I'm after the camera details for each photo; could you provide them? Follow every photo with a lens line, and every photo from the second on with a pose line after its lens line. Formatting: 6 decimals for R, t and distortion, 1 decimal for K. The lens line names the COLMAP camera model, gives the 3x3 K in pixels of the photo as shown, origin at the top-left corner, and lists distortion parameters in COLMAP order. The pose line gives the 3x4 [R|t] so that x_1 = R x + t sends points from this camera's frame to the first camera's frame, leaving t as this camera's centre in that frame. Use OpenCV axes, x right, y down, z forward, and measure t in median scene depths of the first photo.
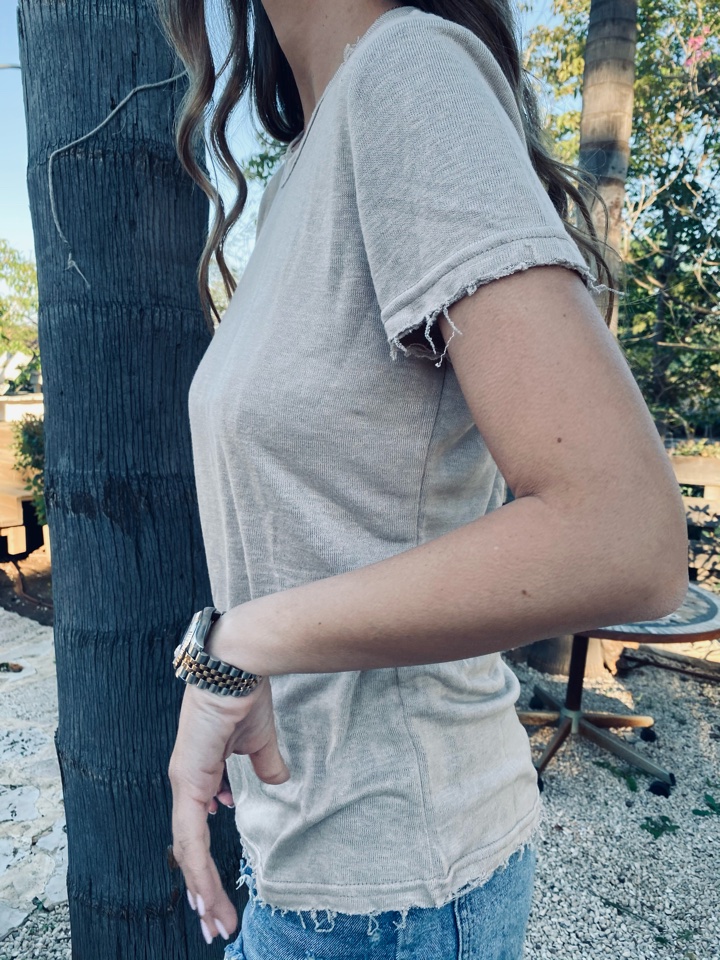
lens RADIAL K [[731.6, 0, 361.9], [0, 731.6, 472.2], [0, 0, 1]] dist [0.007133, -0.004311]
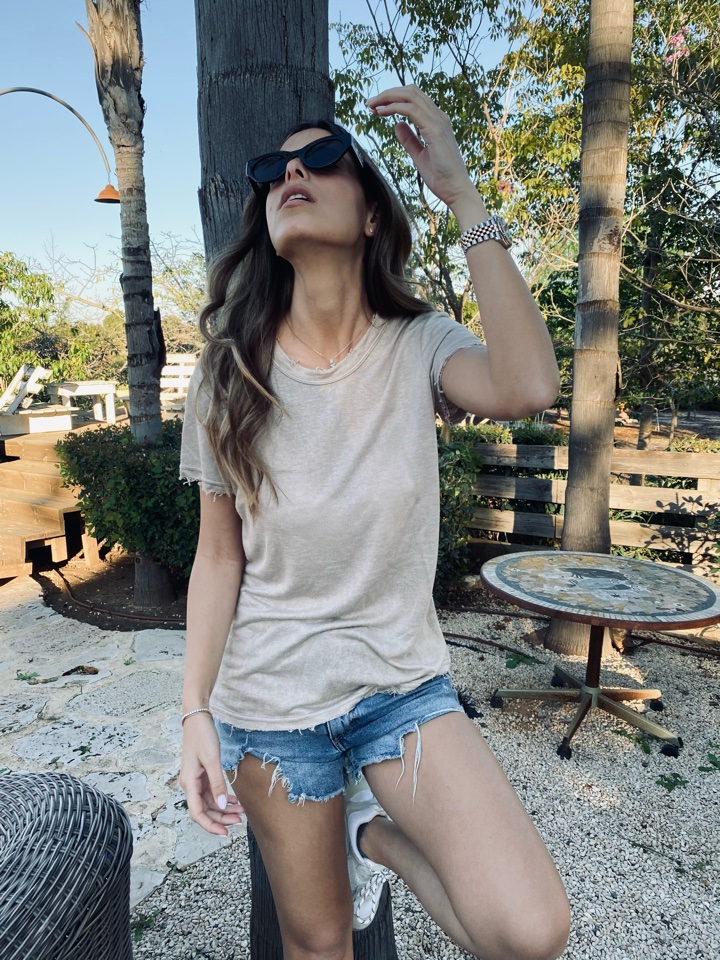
lens RADIAL K [[735.5, 0, 360.0], [0, 735.5, 480.0], [0, 0, 1]] dist [0.008675, 0.003134]
pose [[0.999084, -0.037997, 0.019700, -0.094655], [0.037193, 0.998519, 0.039697, -0.065556], [-0.021179, -0.038928, 0.999018, -0.150965]]
